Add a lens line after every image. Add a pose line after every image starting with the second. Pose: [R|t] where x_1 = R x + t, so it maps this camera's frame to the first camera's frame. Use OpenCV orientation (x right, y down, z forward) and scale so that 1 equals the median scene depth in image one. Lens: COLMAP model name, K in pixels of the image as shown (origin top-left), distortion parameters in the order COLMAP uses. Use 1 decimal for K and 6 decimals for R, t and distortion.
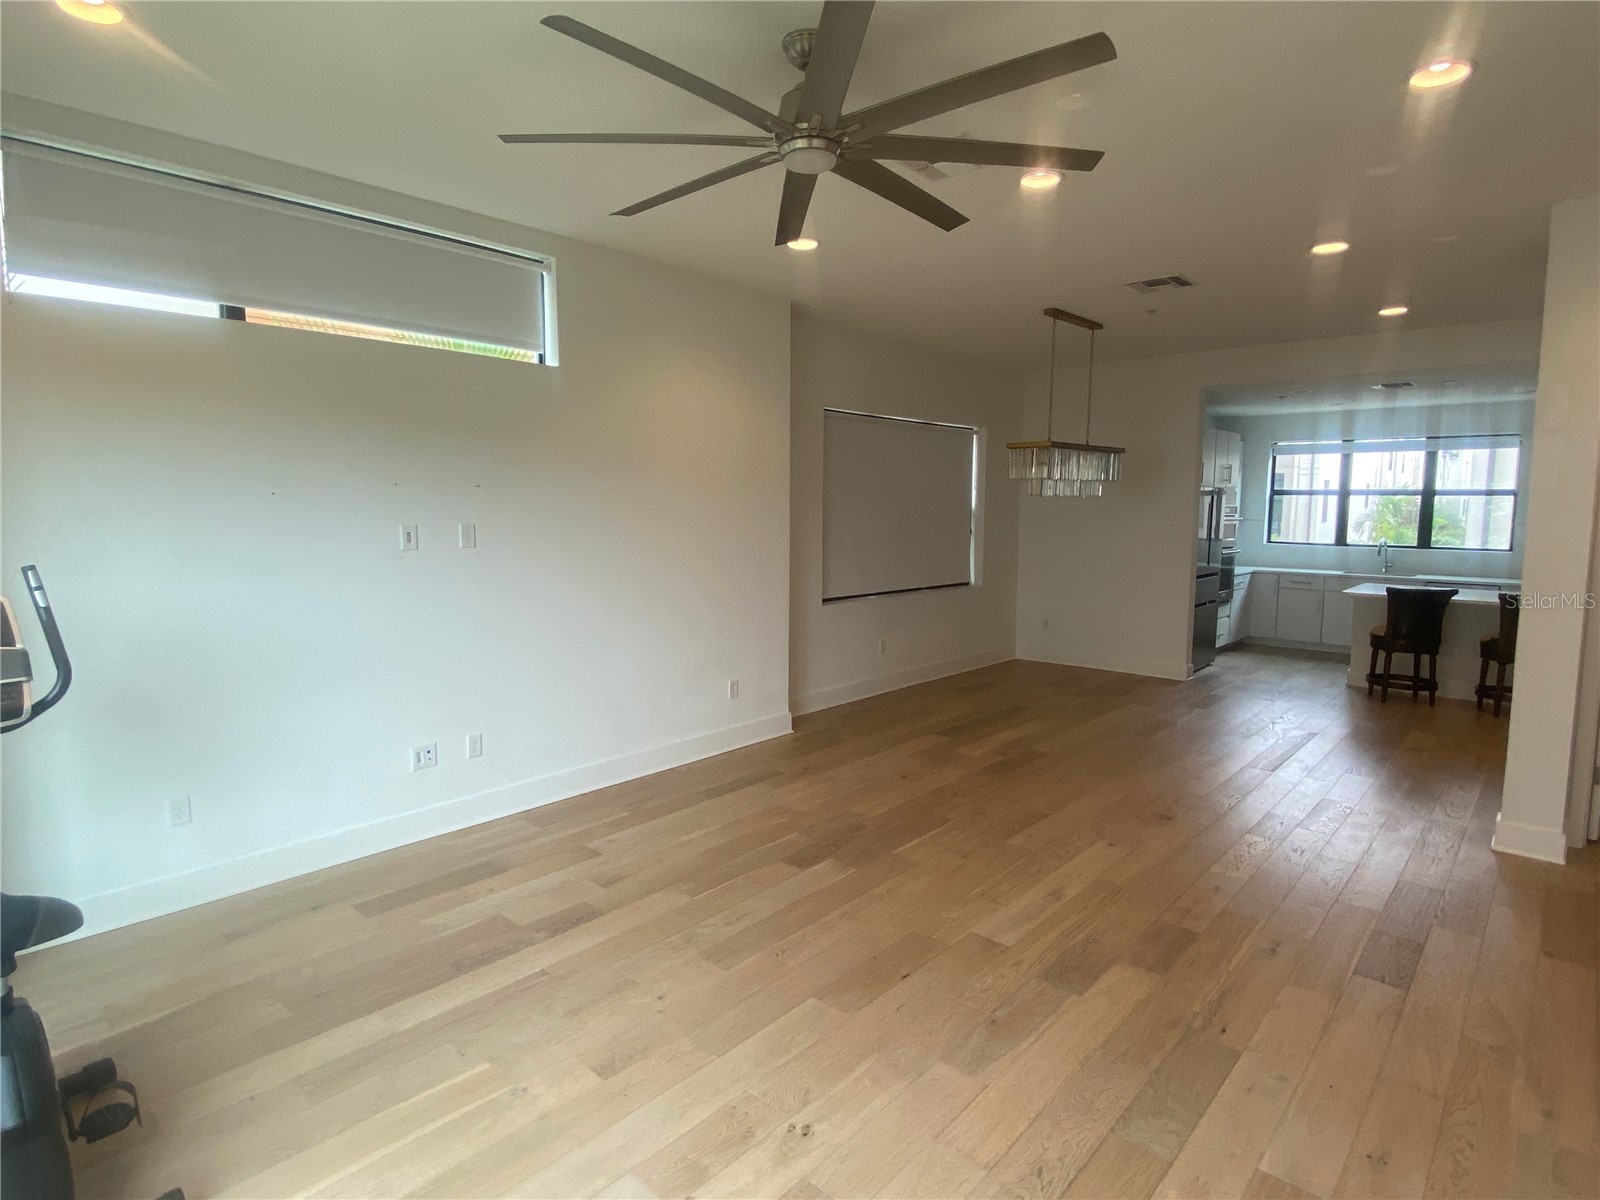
lens RADIAL K [[855.9, 0, 801.2], [0, 855.9, 585.6], [0, 0, 1]] dist [0.062135, -0.062905]
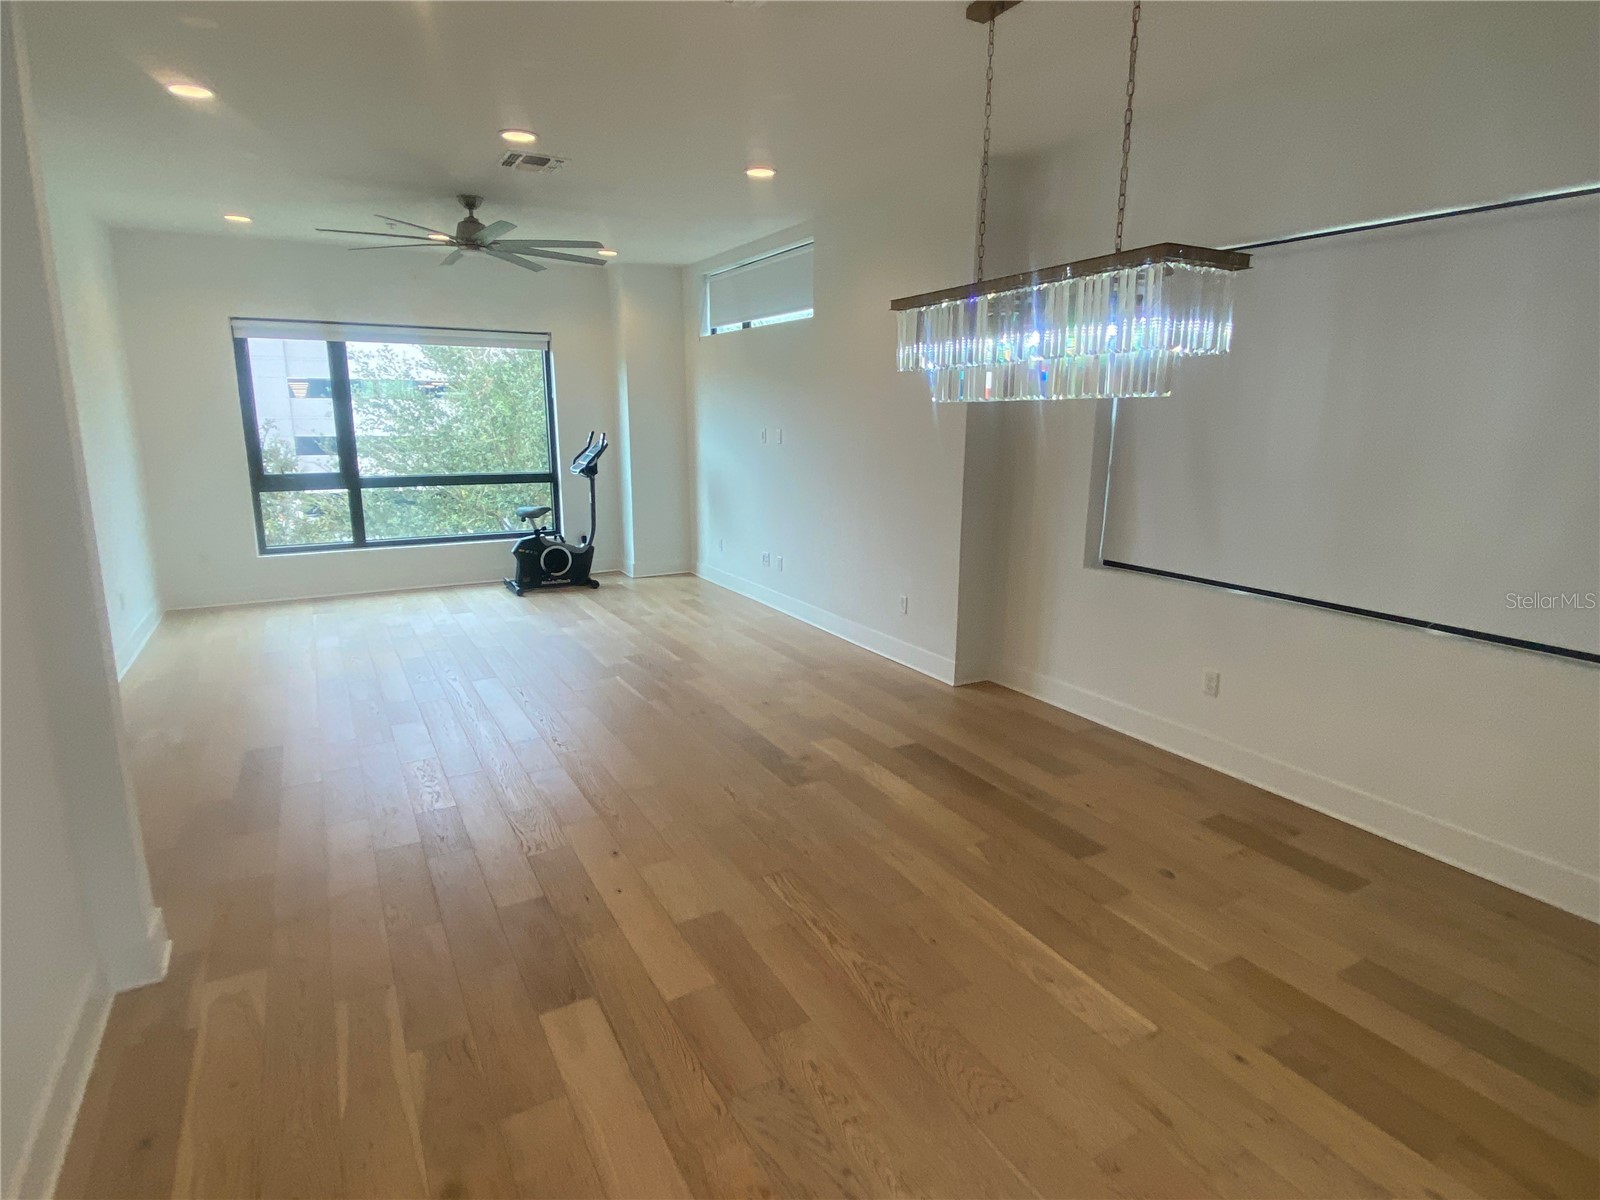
lens RADIAL K [[855.9, 0, 801.2], [0, 855.9, 585.6], [0, 0, 1]] dist [0.062135, -0.062905]
pose [[-0.323068, 0.177061, -0.929665, 1.202410], [-0.099516, 0.970540, 0.219429, -0.148039], [0.941129, 0.163407, -0.295930, 1.599353]]
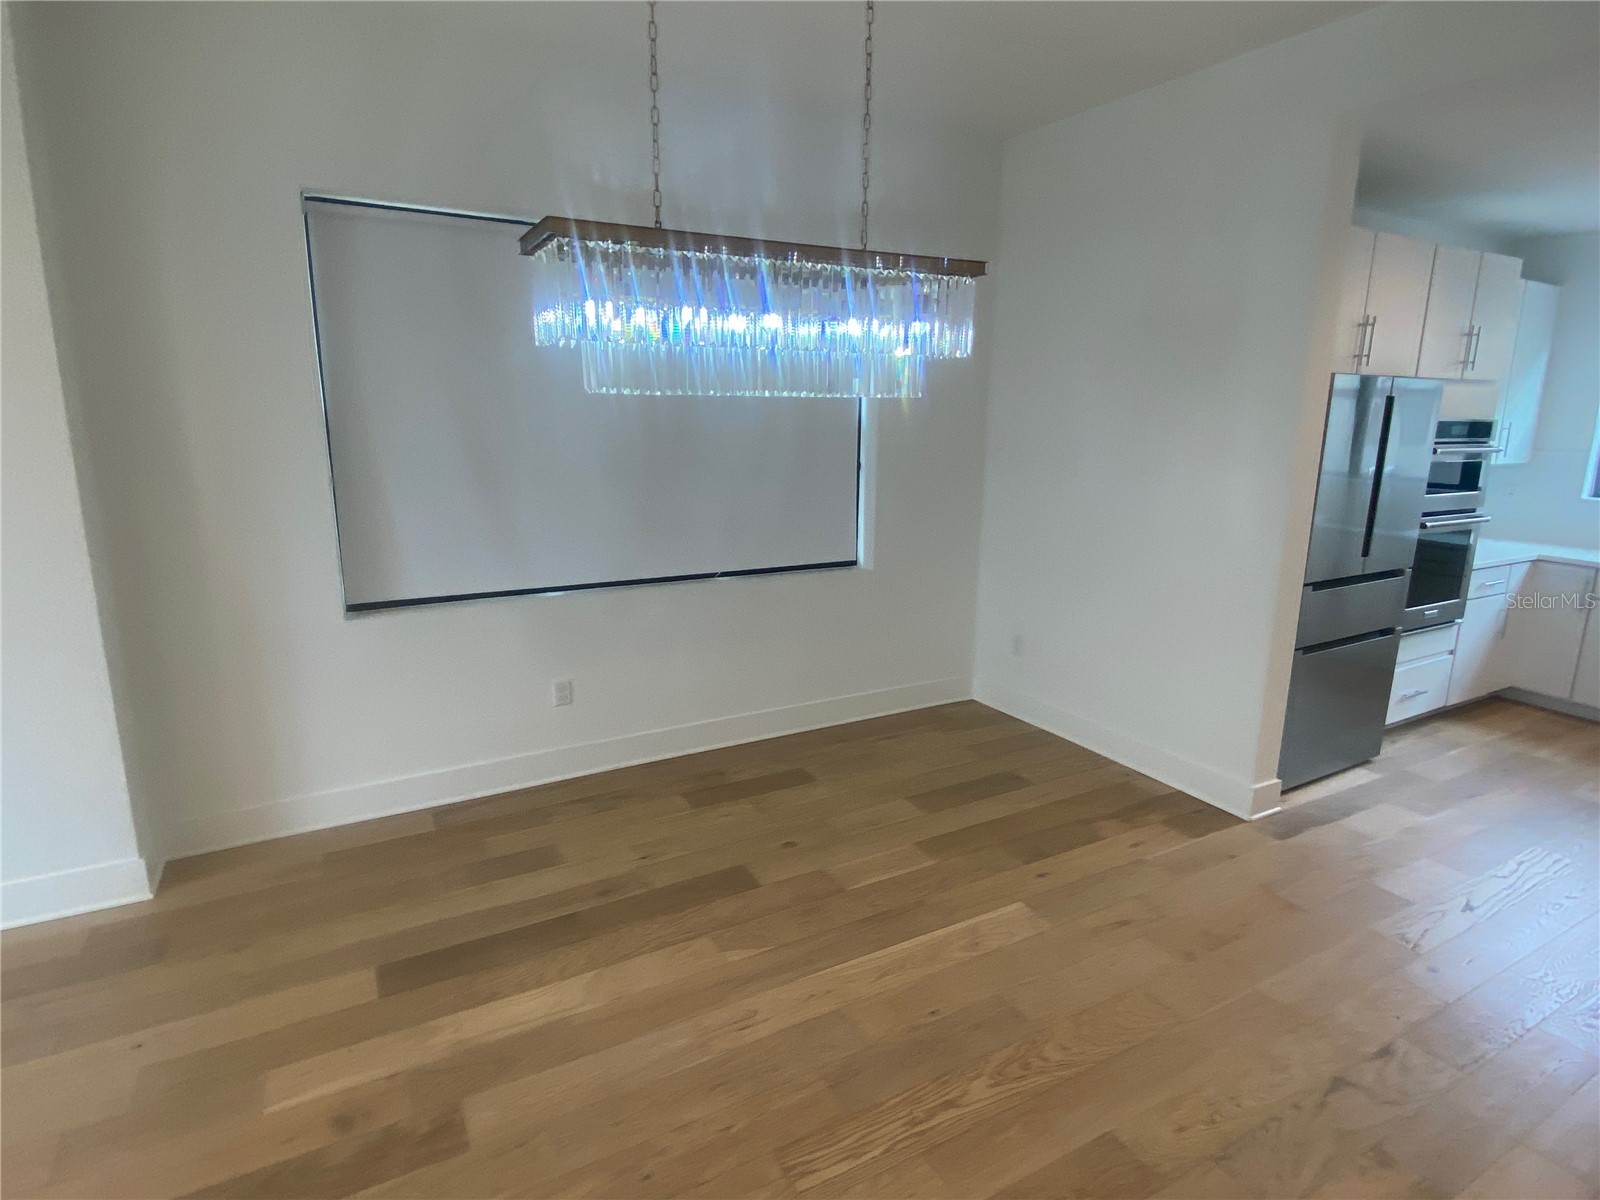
lens RADIAL K [[855.9, 0, 801.2], [0, 855.9, 585.6], [0, 0, 1]] dist [0.062135, -0.062905]
pose [[0.946556, 0.070205, -0.314805, 0.688076], [-0.035211, 0.992682, 0.115507, -0.101439], [0.320611, -0.098249, 0.942102, 0.995768]]
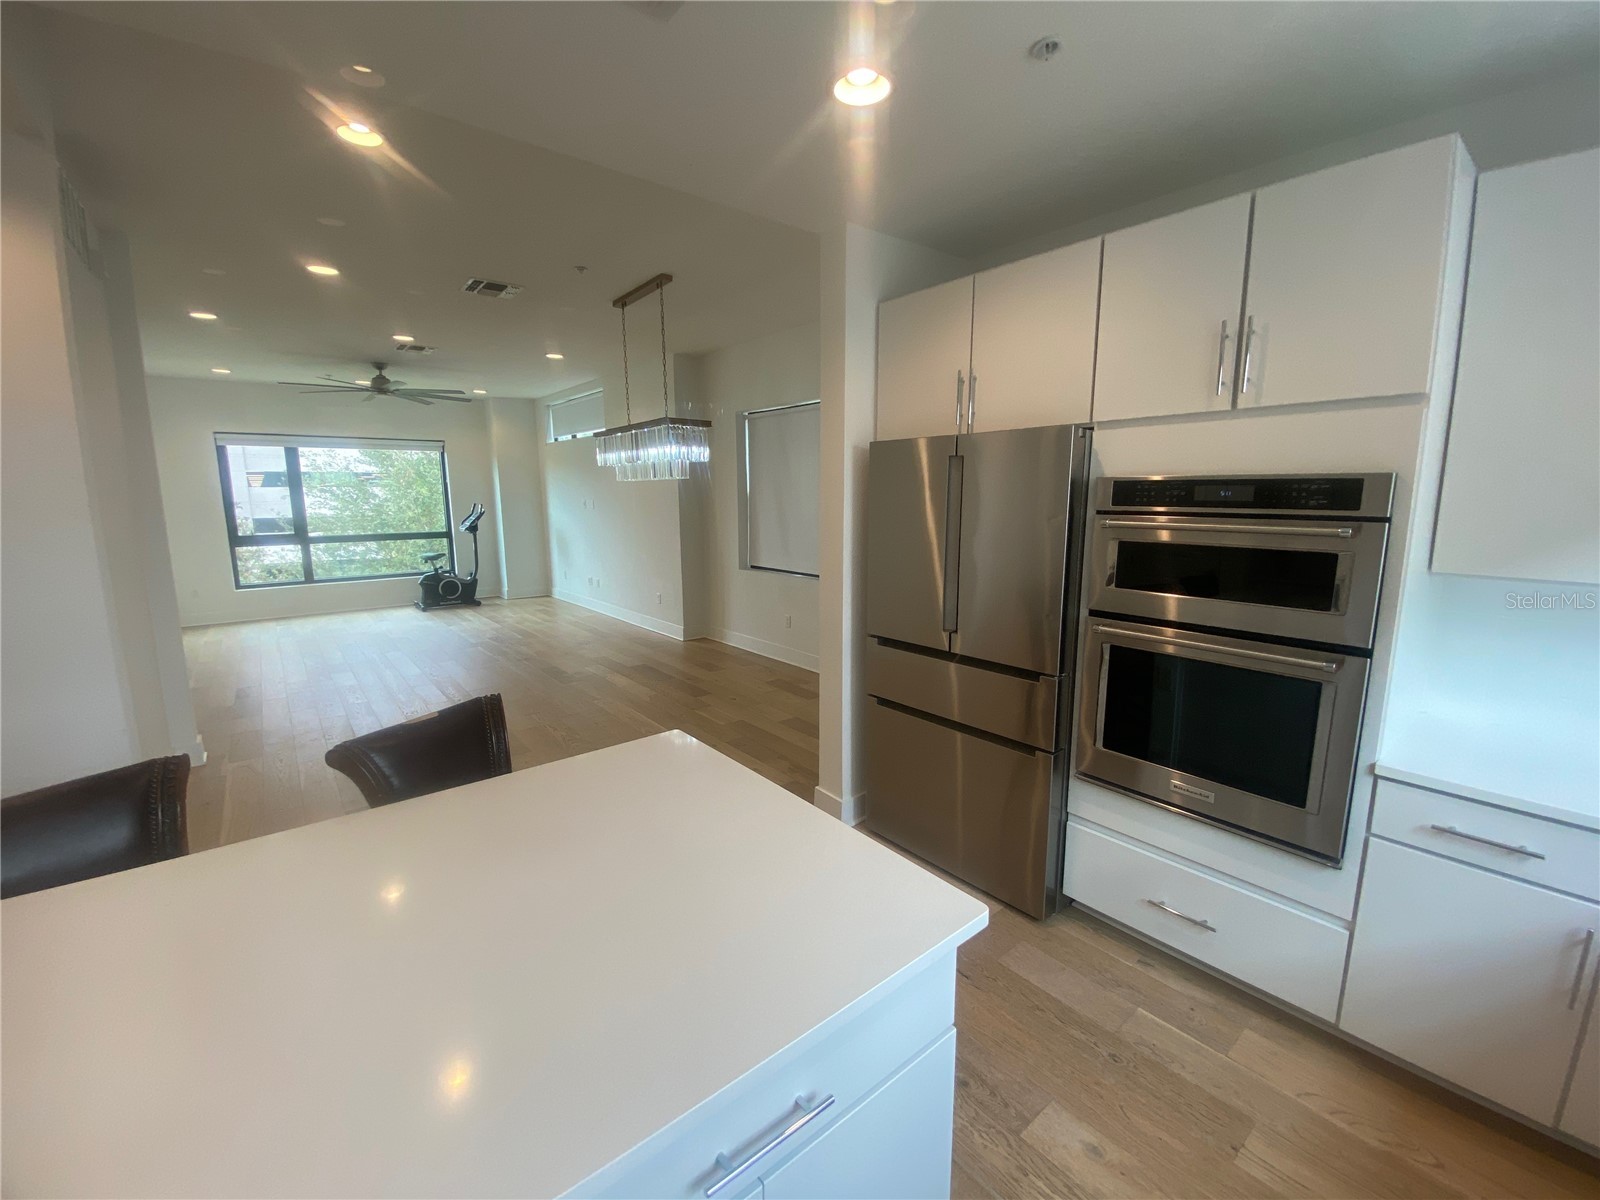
lens RADIAL K [[652.0, 0, 804.9], [0, 652.0, 597.3], [0, 0, 1]] dist [-0.009943, -0.000447]
pose [[-0.145074, 0.147572, -0.978354, 1.576500], [-0.093509, 0.982344, 0.162040, -0.166174], [0.984992, 0.114993, -0.128713, 1.983054]]
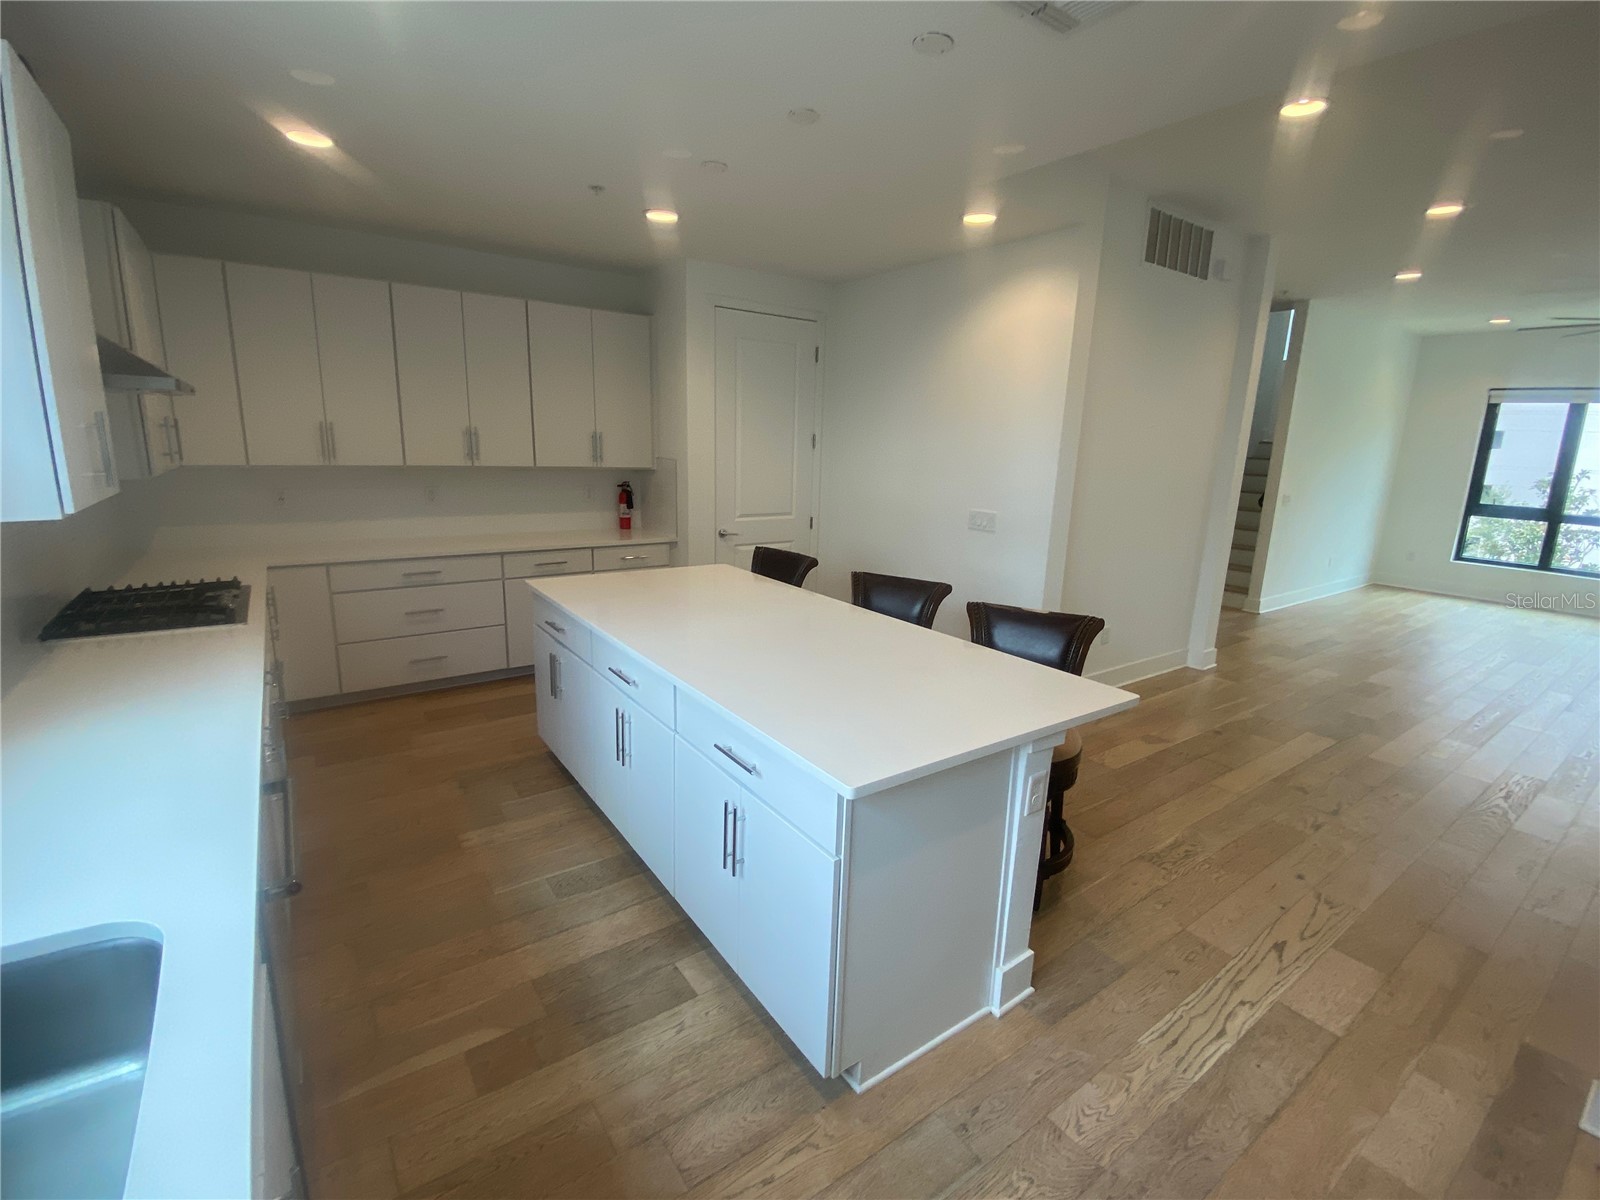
lens RADIAL K [[711.2, 0, 800.0], [0, 711.2, 600.0], [0, 0, 1]] dist [0.036646, -0.029458]
pose [[-0.976129, -0.084379, 0.200133, 1.287050], [-0.016959, 0.948247, 0.317080, -0.214748], [-0.216530, 0.306117, -0.927042, 2.352742]]
